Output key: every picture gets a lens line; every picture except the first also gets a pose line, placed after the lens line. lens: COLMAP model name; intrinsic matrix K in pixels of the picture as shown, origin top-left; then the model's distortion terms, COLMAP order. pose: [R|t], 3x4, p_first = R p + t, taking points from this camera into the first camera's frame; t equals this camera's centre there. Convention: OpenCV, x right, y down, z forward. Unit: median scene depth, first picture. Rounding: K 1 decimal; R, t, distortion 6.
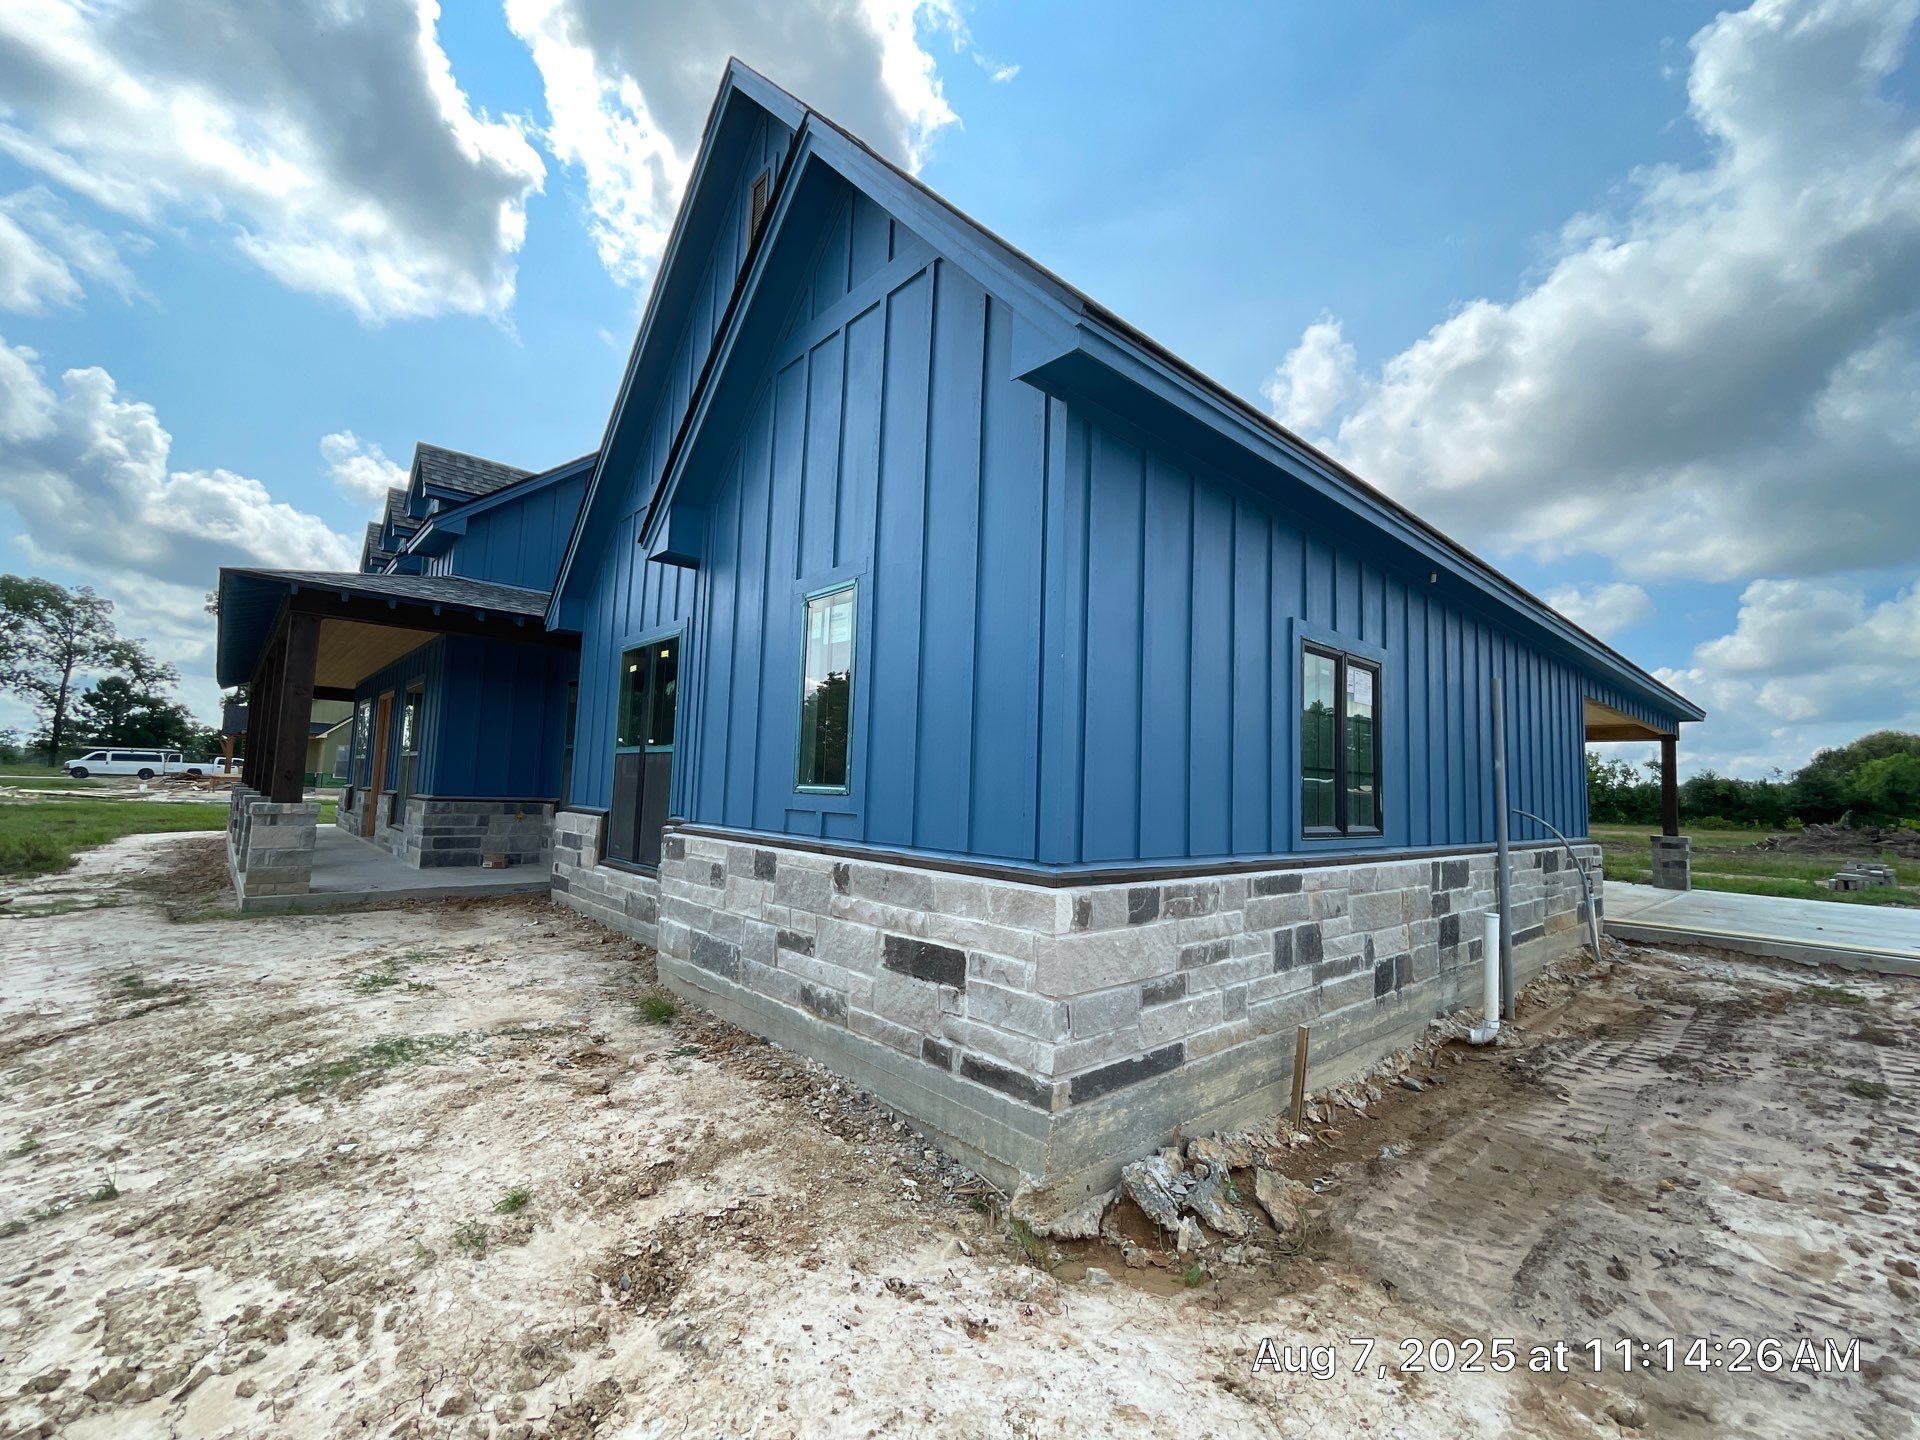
lens RADIAL K [[828.2, 0, 960.0], [0, 828.2, 720.0], [0, 0, 1]] dist [-0.002002, -0.000509]
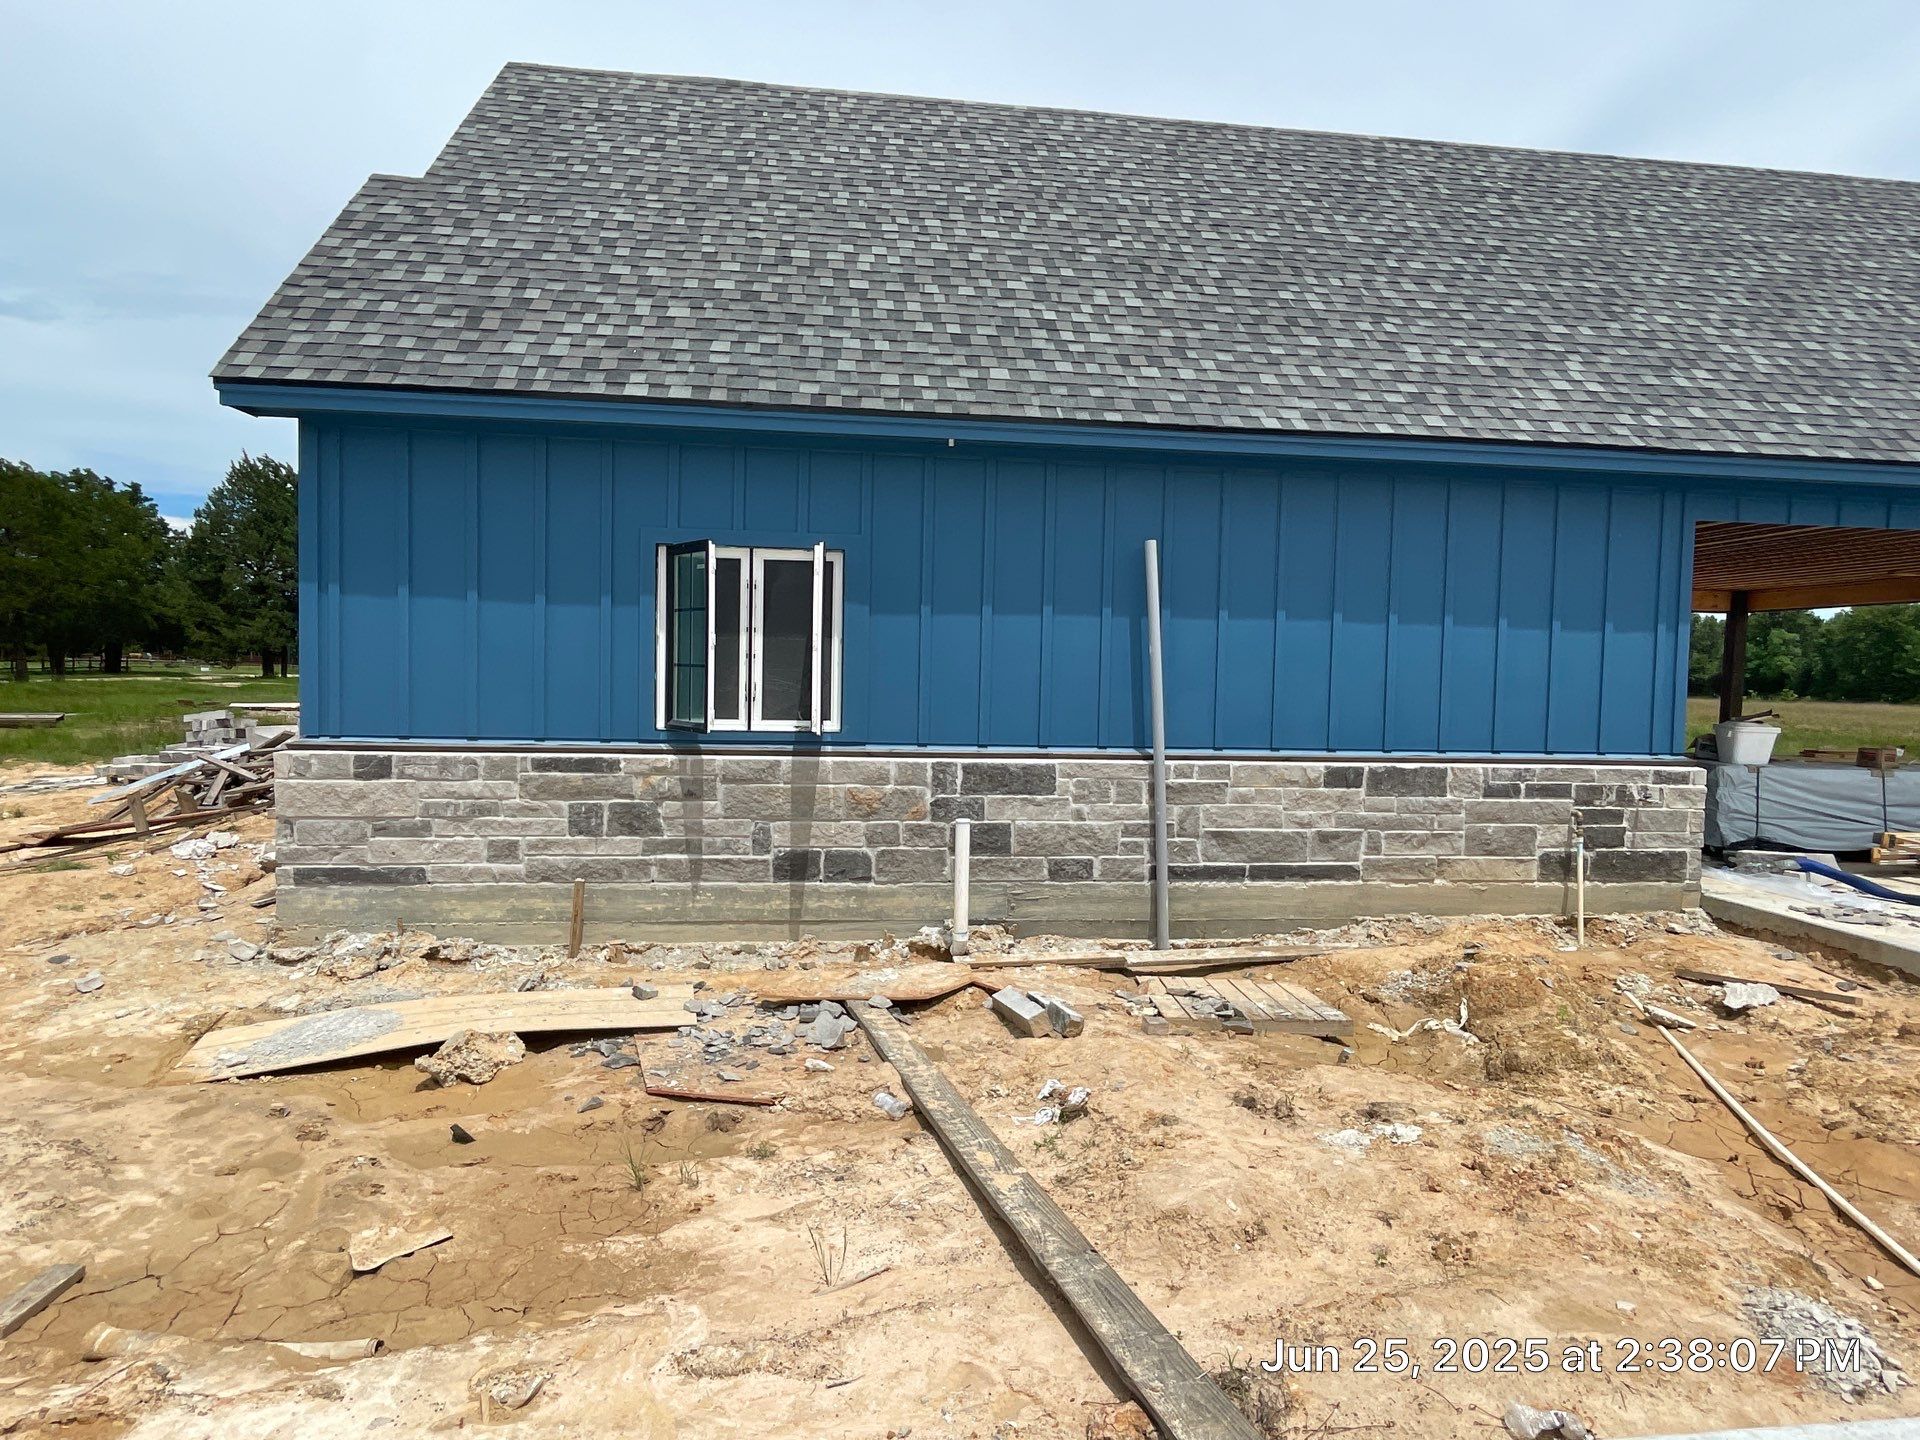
lens RADIAL K [[1045.3, 0, 960.0], [0, 1045.3, 720.0], [0, 0, 1]] dist [-0.000920, 0.000485]
pose [[0.808855, 0.011119, -0.587904, 1.575368], [0.056298, 0.993764, 0.096252, 0.019374], [0.585307, -0.110952, 0.803184, 0.111991]]
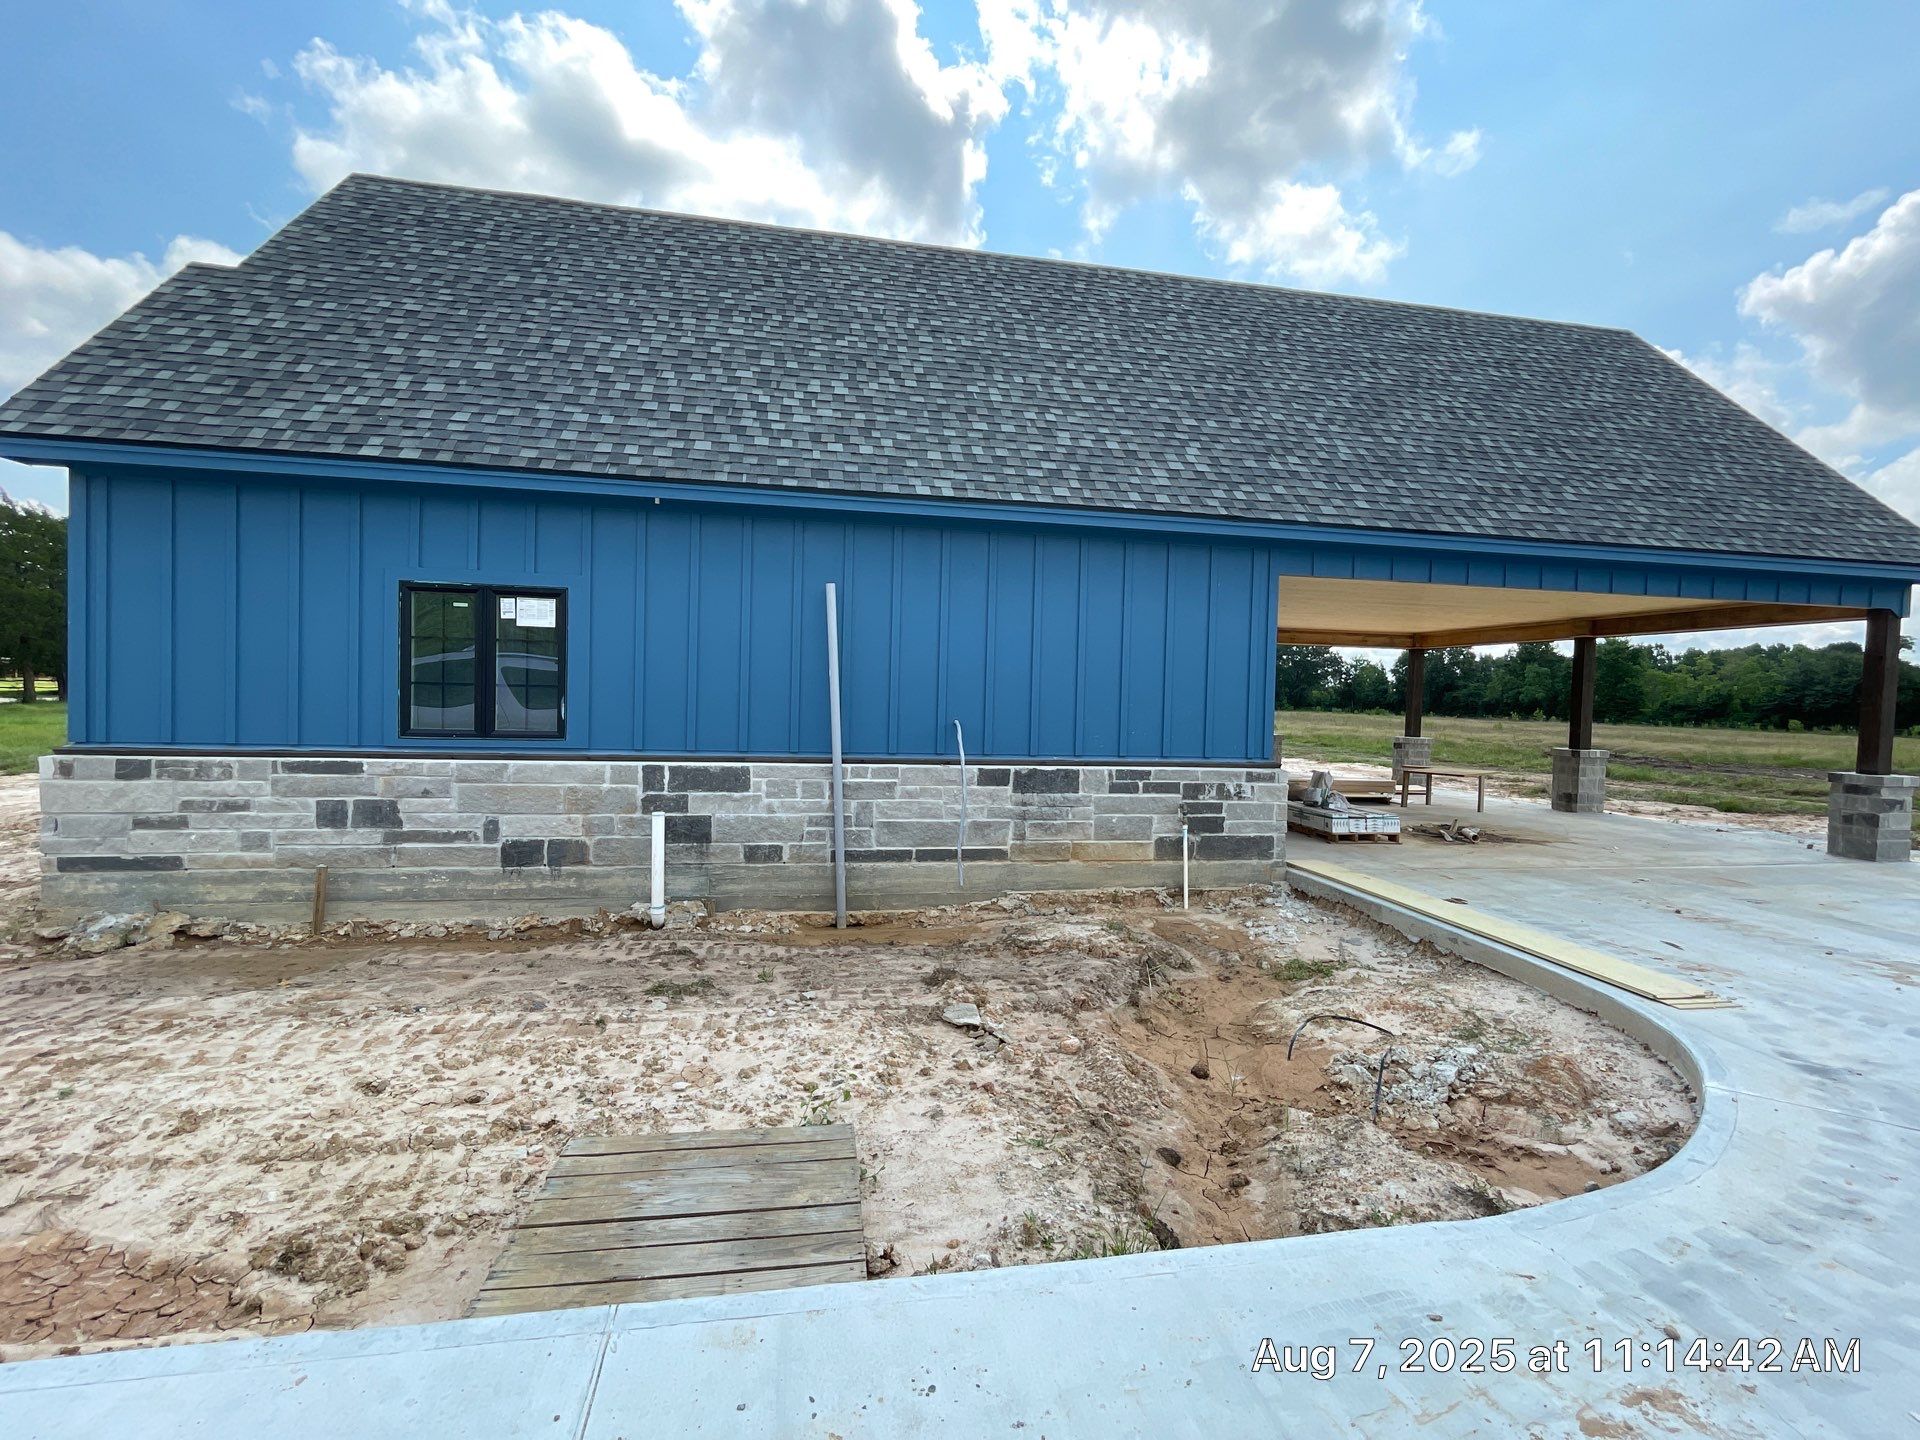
lens RADIAL K [[874.2, 0, 960.0], [0, 874.2, 720.0], [0, 0, 1]] dist [0.000848, 0.000323]
pose [[0.848497, 0.001824, -0.529197, 1.909388], [0.048052, 0.995597, 0.080478, 0.047738], [0.527014, -0.093714, 0.844674, 0.299427]]
